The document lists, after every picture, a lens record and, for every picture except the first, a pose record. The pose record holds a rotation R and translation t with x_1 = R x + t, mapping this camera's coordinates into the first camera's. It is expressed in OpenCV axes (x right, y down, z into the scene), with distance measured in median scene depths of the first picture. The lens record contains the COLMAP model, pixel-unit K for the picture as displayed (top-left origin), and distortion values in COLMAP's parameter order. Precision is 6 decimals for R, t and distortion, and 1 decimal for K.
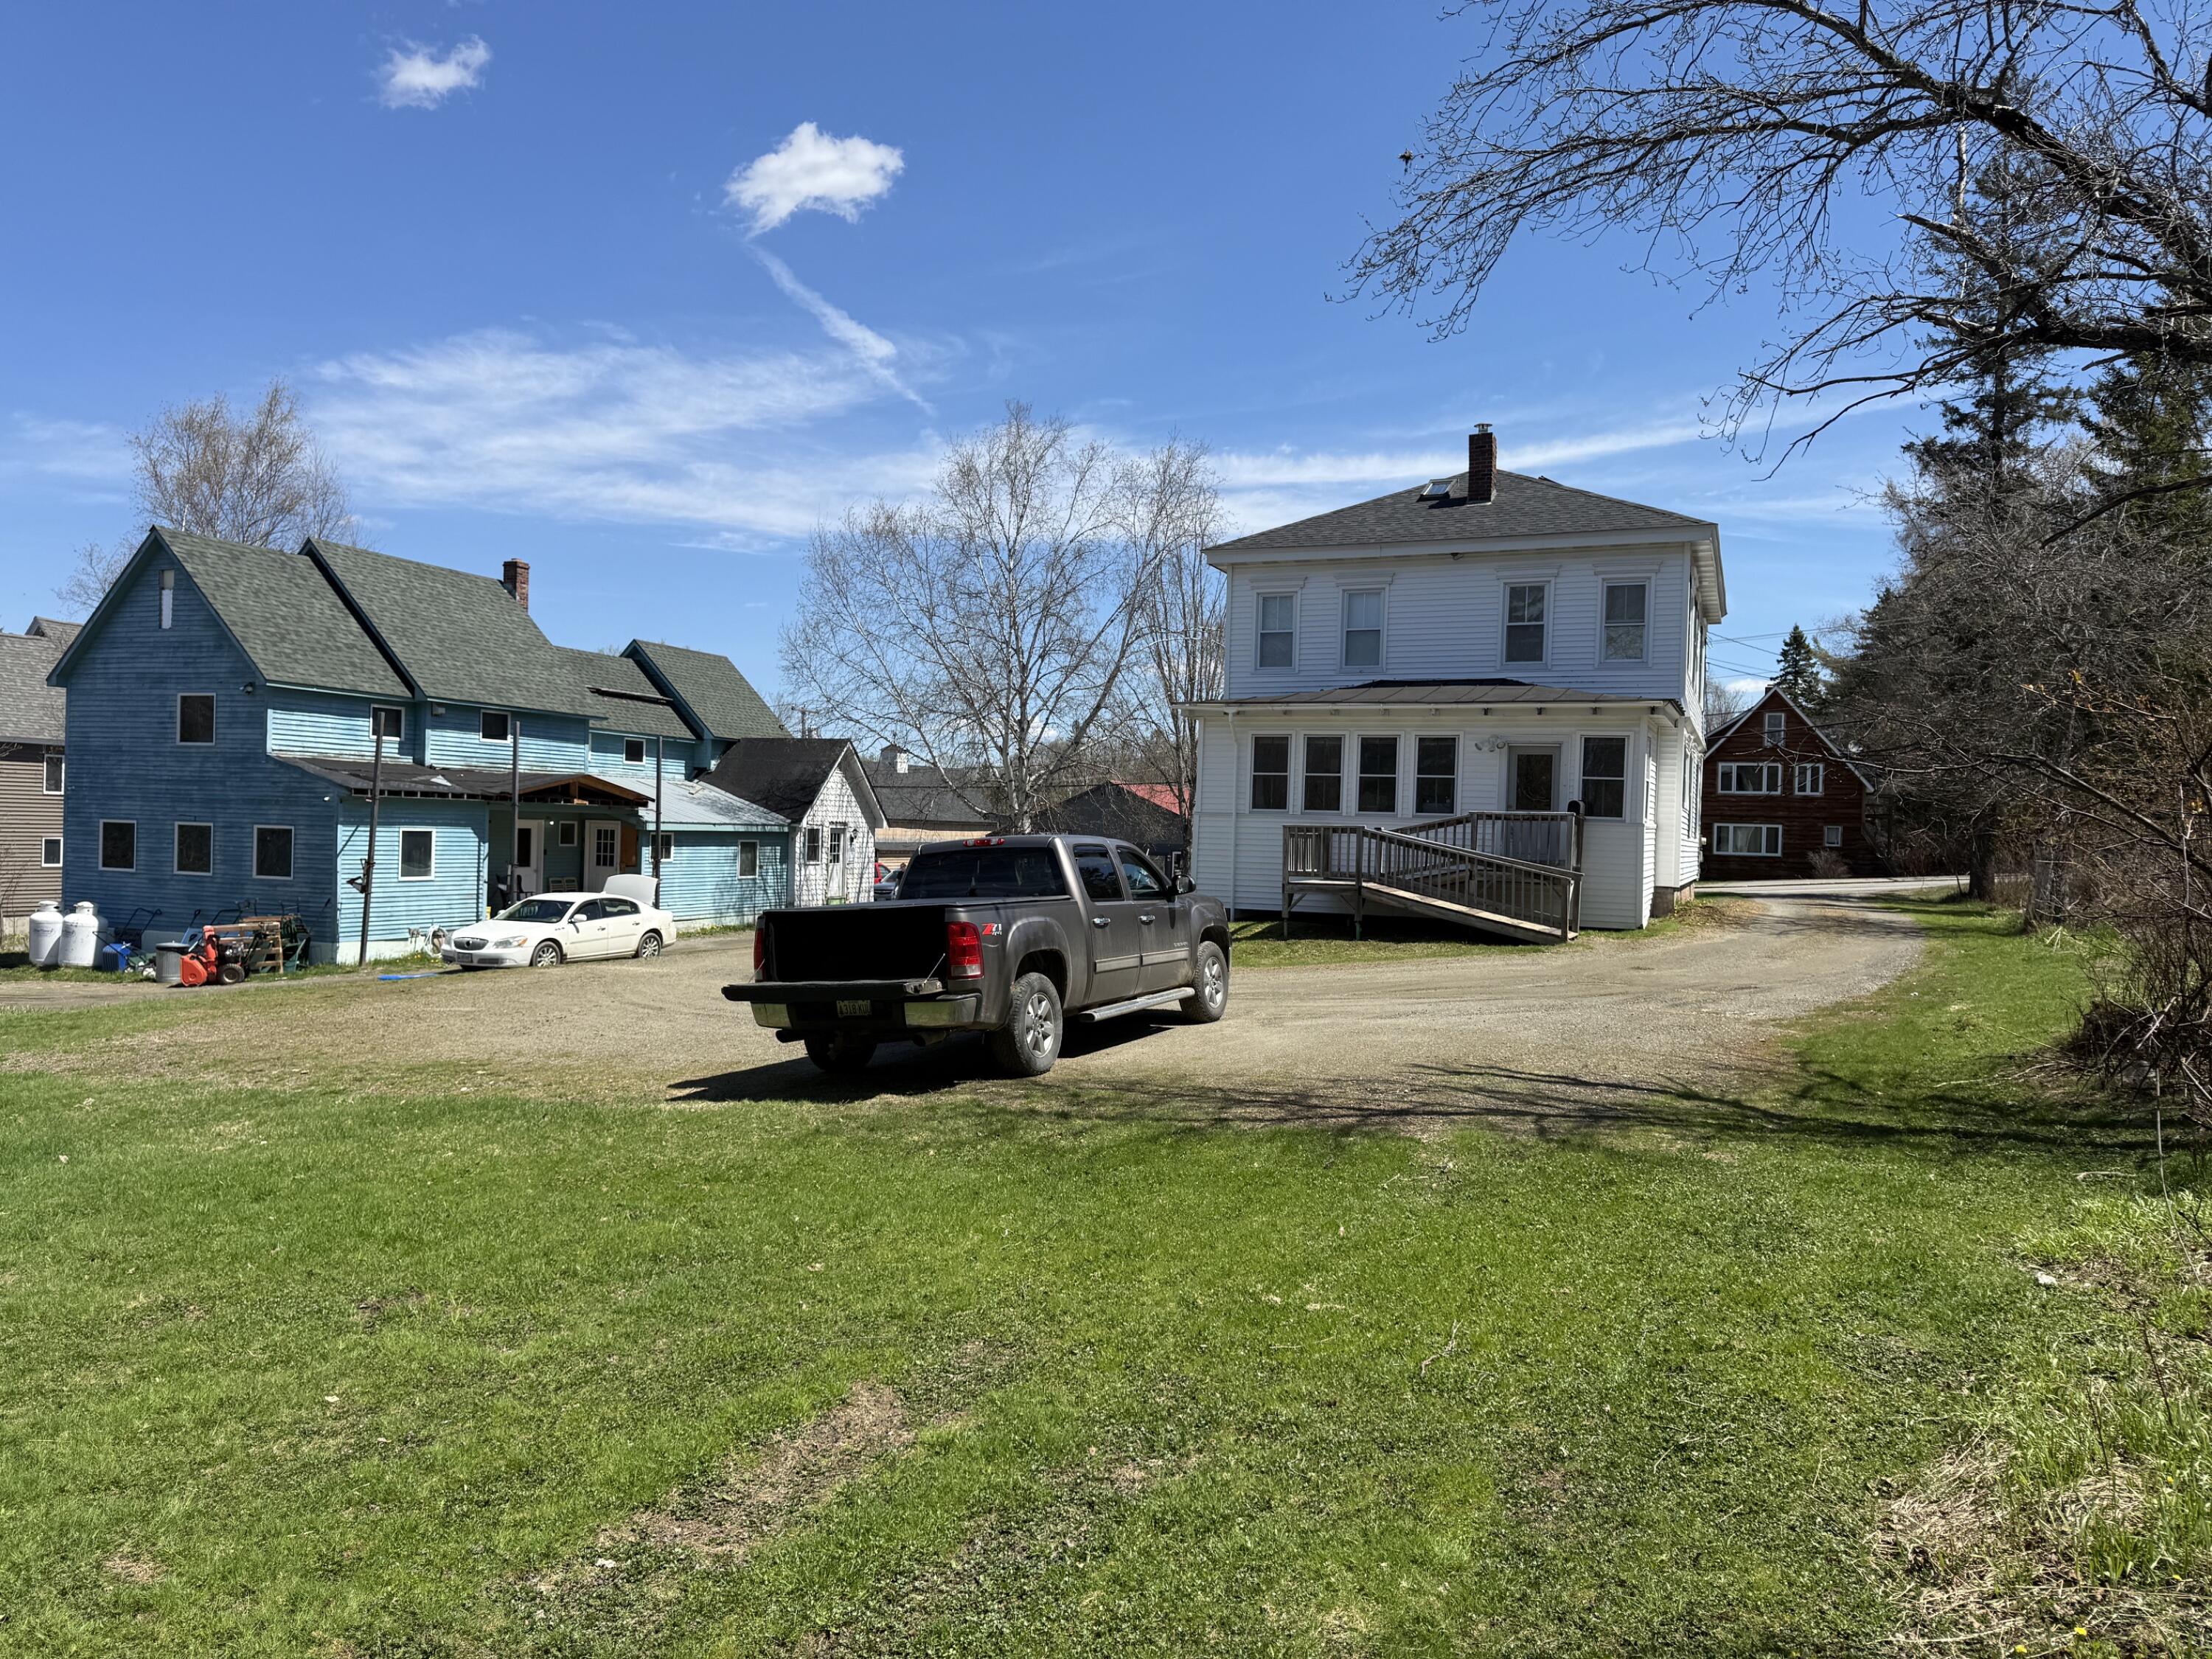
lens RADIAL K [[1558.4, 0, 1101.9], [0, 1558.4, 837.6], [0, 0, 1]] dist [0.052634, -0.069865]
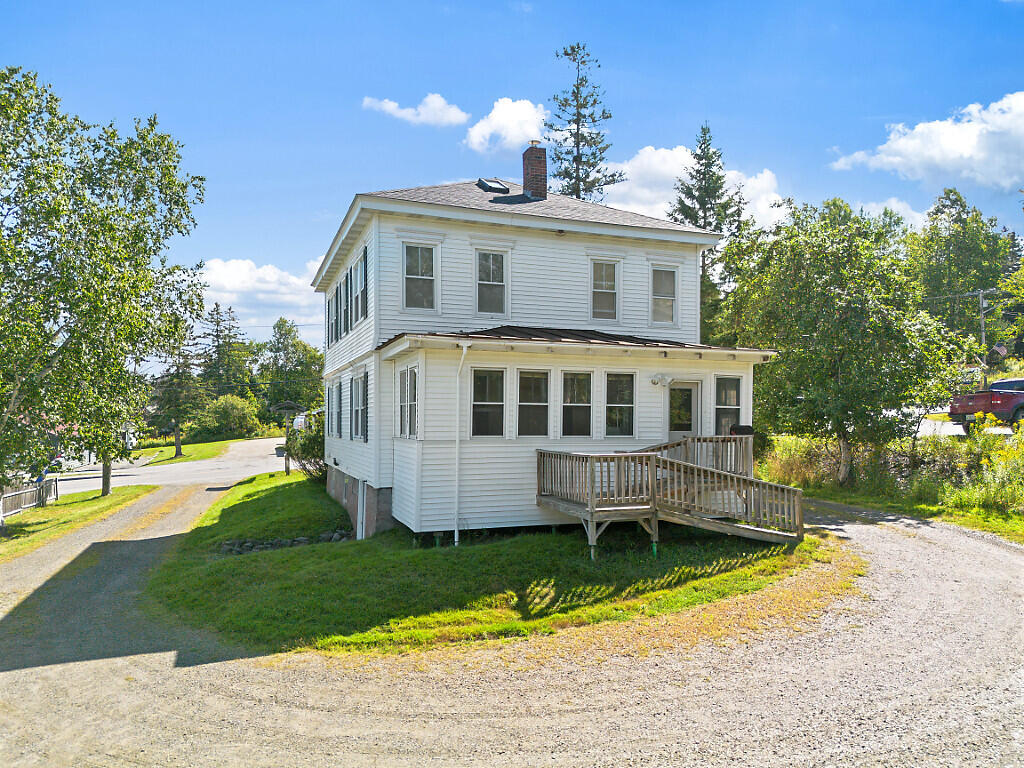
lens RADIAL K [[750.4, 0, 512.7], [0, 750.4, 385.4], [0, 0, 1]] dist [0.000121, -0.000033]
pose [[0.725837, 0.007632, 0.687825, -0.209270], [0.021236, 0.999213, -0.033497, -0.030811], [-0.687539, 0.038920, 0.725104, 0.526777]]
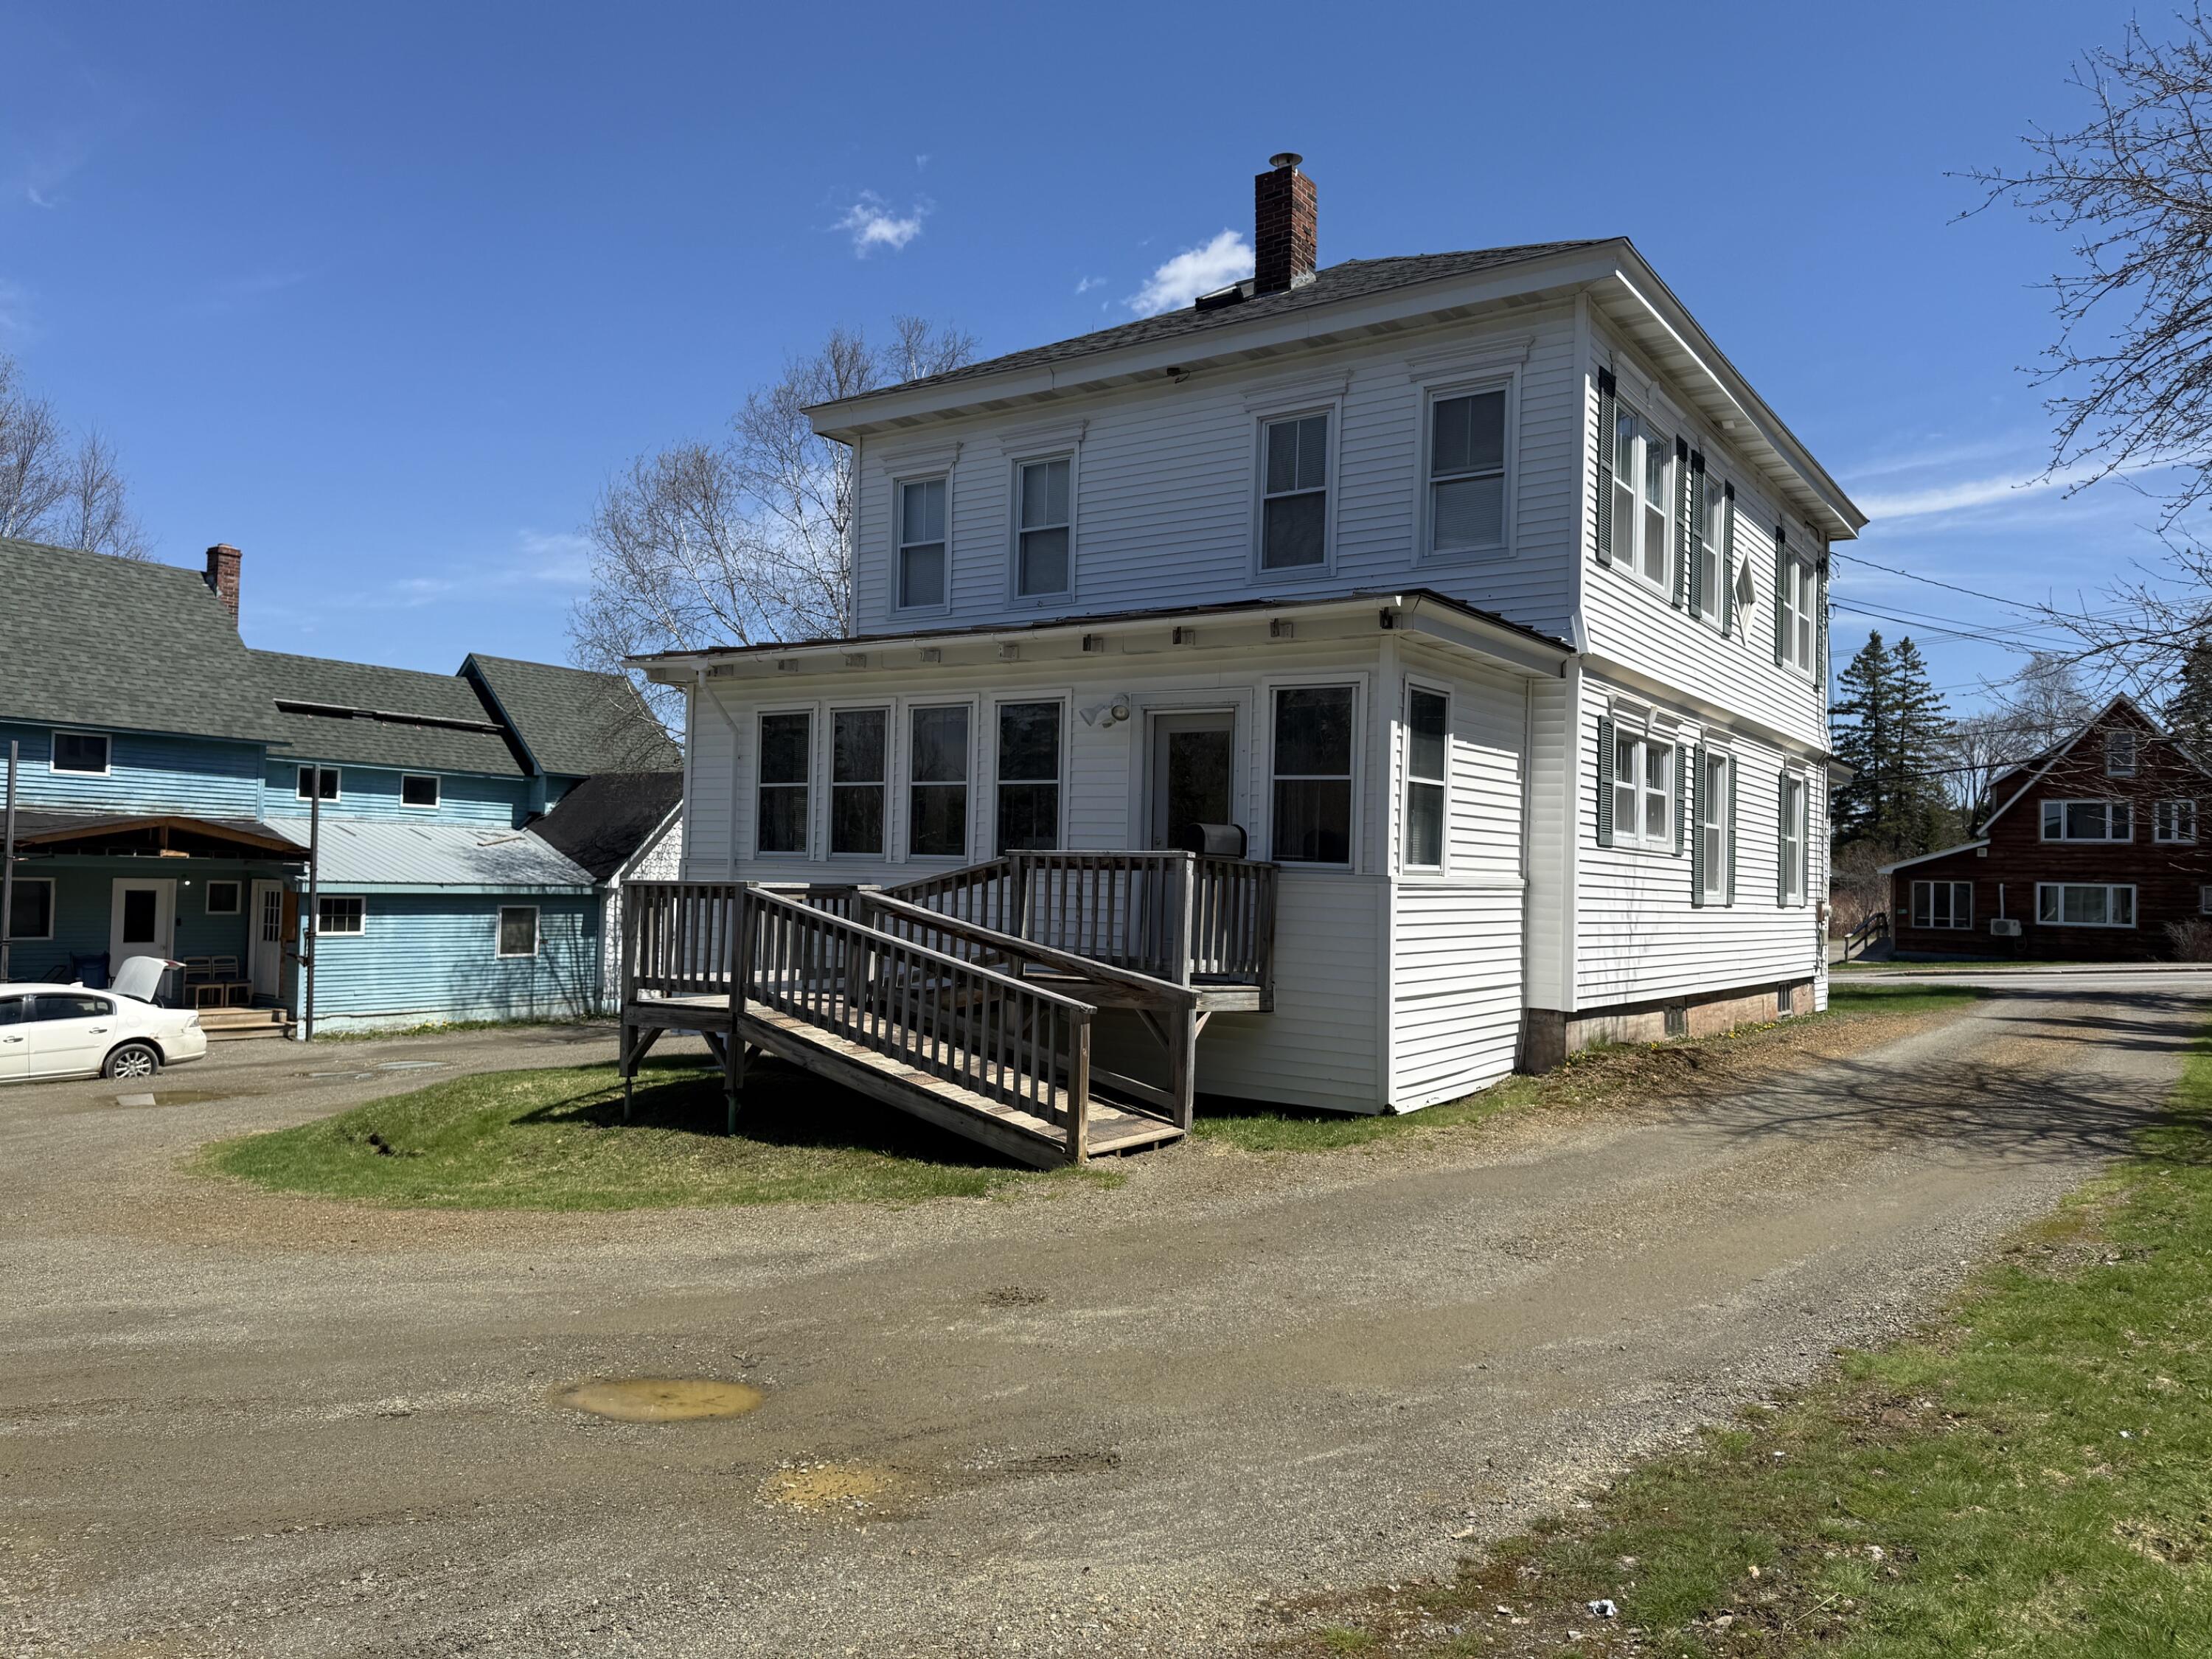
lens RADIAL K [[1558.4, 0, 1119.4], [0, 1558.4, 835.6], [0, 0, 1]] dist [0.052634, -0.069865]
pose [[0.977978, -0.008283, -0.208544, 0.287644], [-0.000231, 0.999168, -0.040771, -0.001909], [0.208708, 0.039921, 0.977163, 0.437543]]
